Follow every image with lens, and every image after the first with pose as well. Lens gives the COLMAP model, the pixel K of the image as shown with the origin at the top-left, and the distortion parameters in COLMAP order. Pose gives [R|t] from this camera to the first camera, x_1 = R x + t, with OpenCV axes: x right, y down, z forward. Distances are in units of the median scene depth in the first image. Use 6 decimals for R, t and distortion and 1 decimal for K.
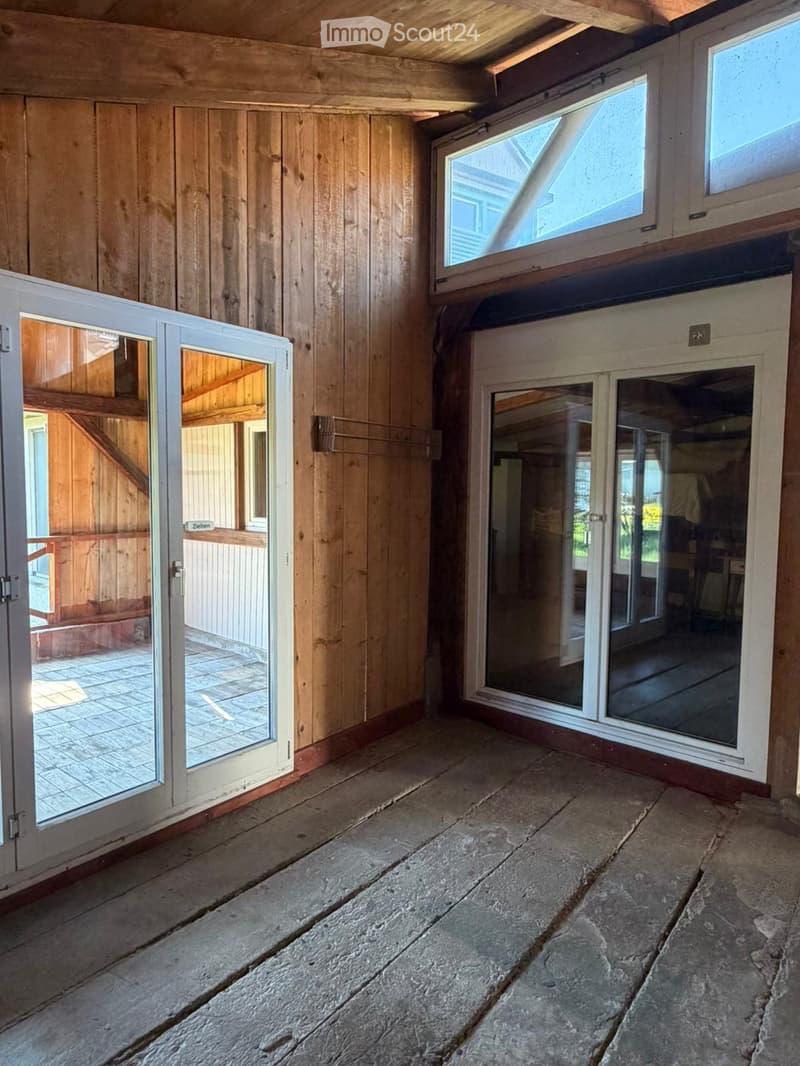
lens RADIAL K [[667.2, 0, 401.2], [0, 667.2, 534.3], [0, 0, 1]] dist [-0.001452, 0.004196]
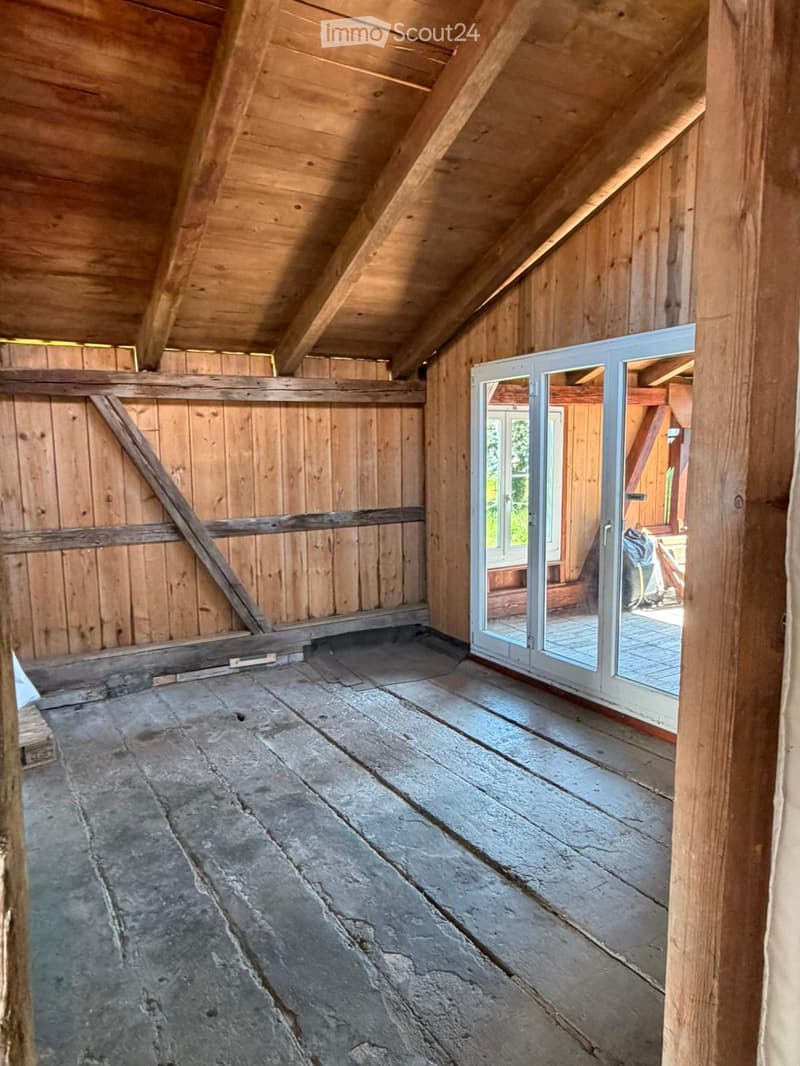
lens RADIAL K [[667.2, 0, 397.5], [0, 667.2, 536.2], [0, 0, 1]] dist [-0.001452, 0.004196]
pose [[-0.336244, 0.109573, -0.935379, 0.537319], [-0.056138, 0.989110, 0.136048, -0.044446], [0.940100, 0.098256, -0.326431, 0.499799]]
